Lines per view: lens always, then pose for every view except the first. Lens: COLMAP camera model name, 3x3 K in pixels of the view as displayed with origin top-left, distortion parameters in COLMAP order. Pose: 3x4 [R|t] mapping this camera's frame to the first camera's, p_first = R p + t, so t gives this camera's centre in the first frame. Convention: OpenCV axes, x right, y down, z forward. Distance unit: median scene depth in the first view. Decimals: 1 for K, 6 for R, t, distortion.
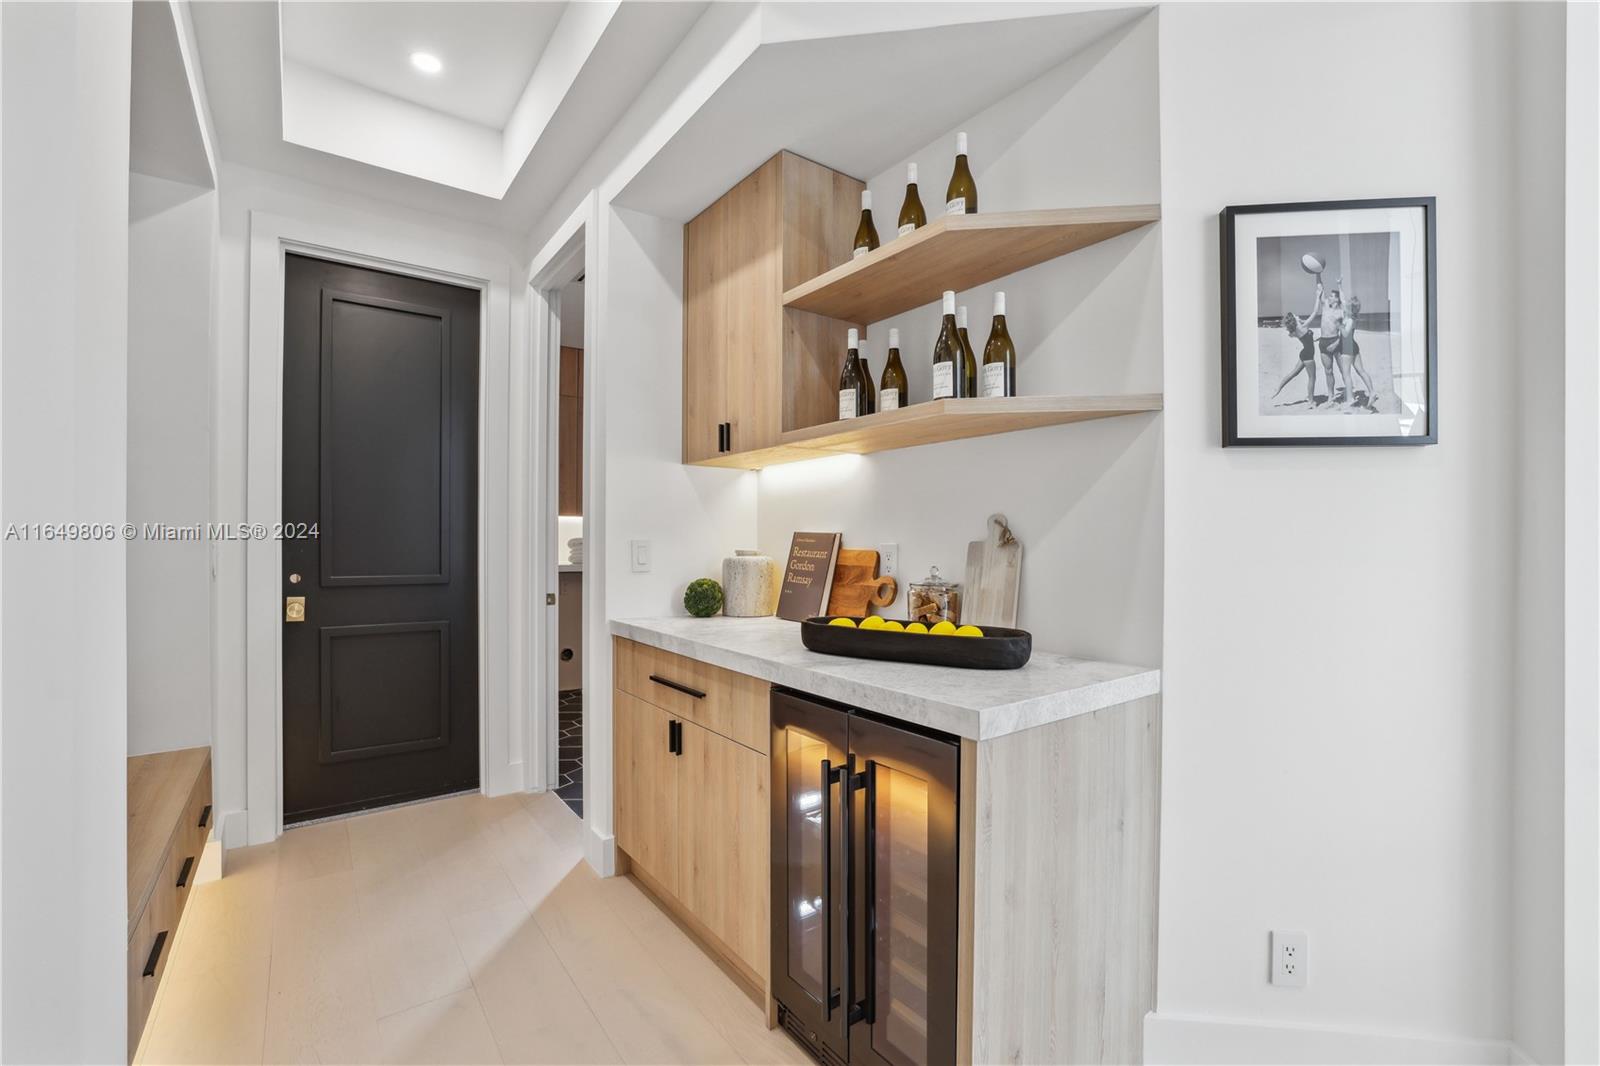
lens RADIAL K [[689.6, 0, 808.0], [0, 689.6, 539.8], [0, 0, 1]] dist [-0.040408, 0.009344]
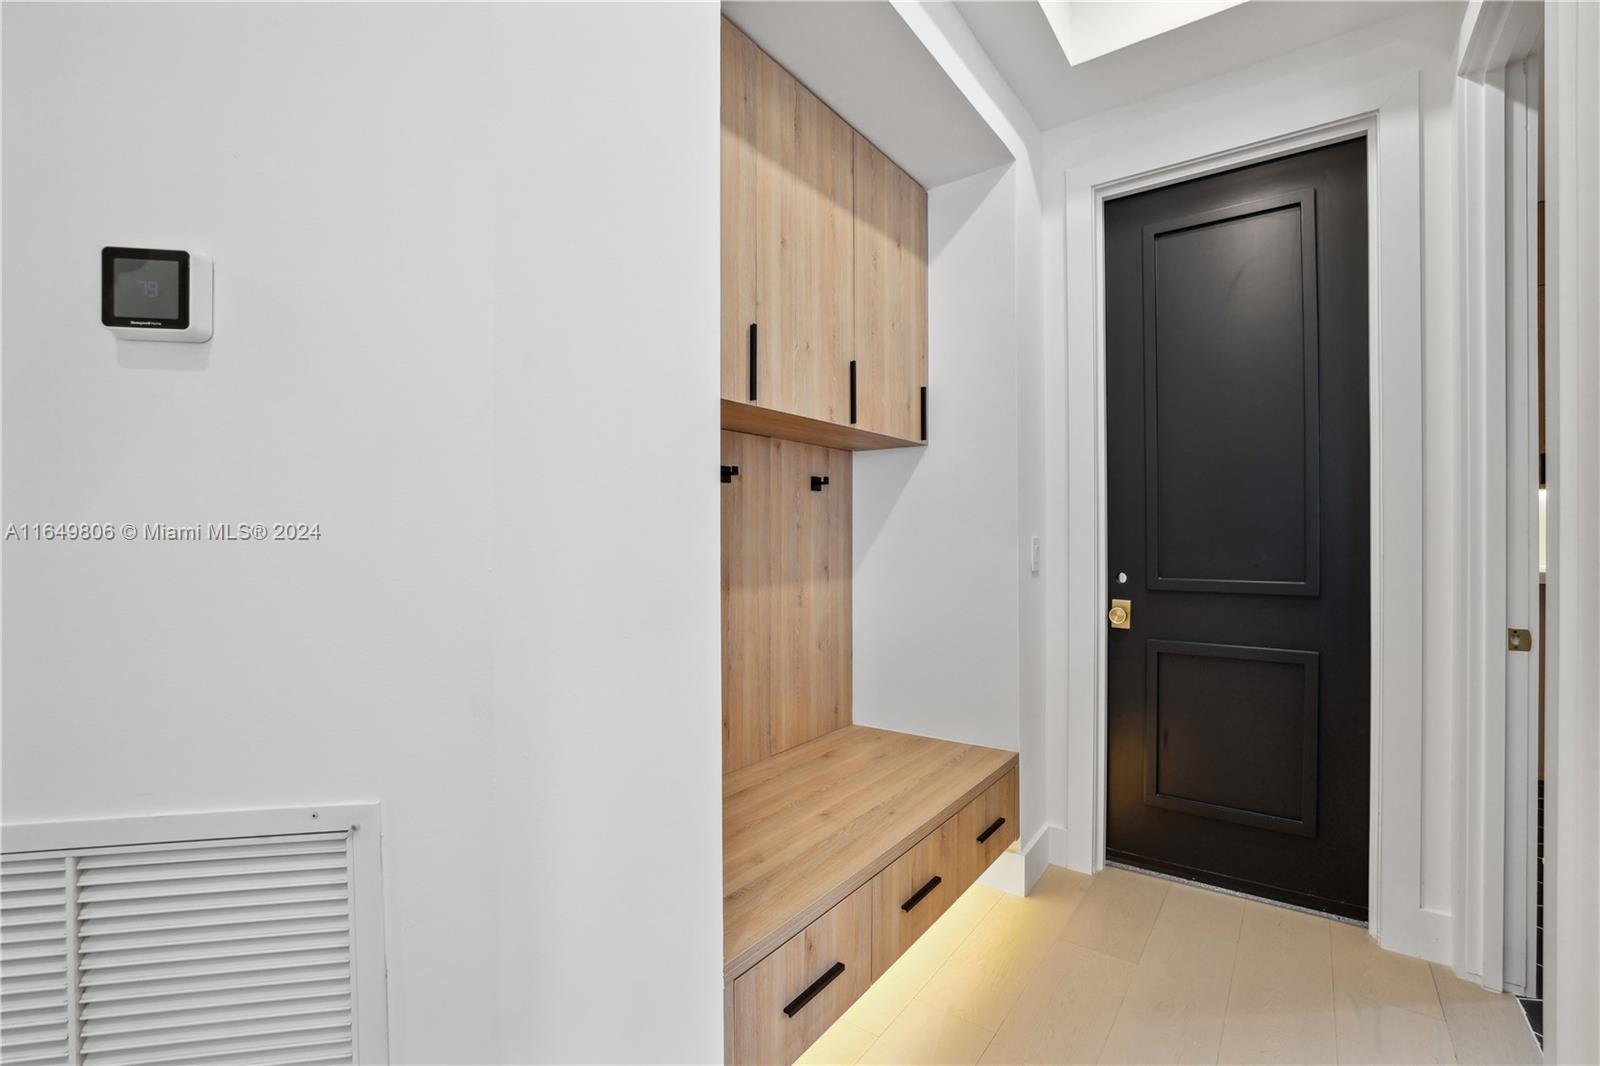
lens RADIAL K [[689.6, 0, 808.0], [0, 689.6, 539.8], [0, 0, 1]] dist [-0.040408, 0.009344]
pose [[0.304253, -0.000131, -0.952591, -0.055758], [0.006993, 0.999973, 0.002096, 0.004345], [0.952566, -0.007299, 0.304246, 0.350480]]
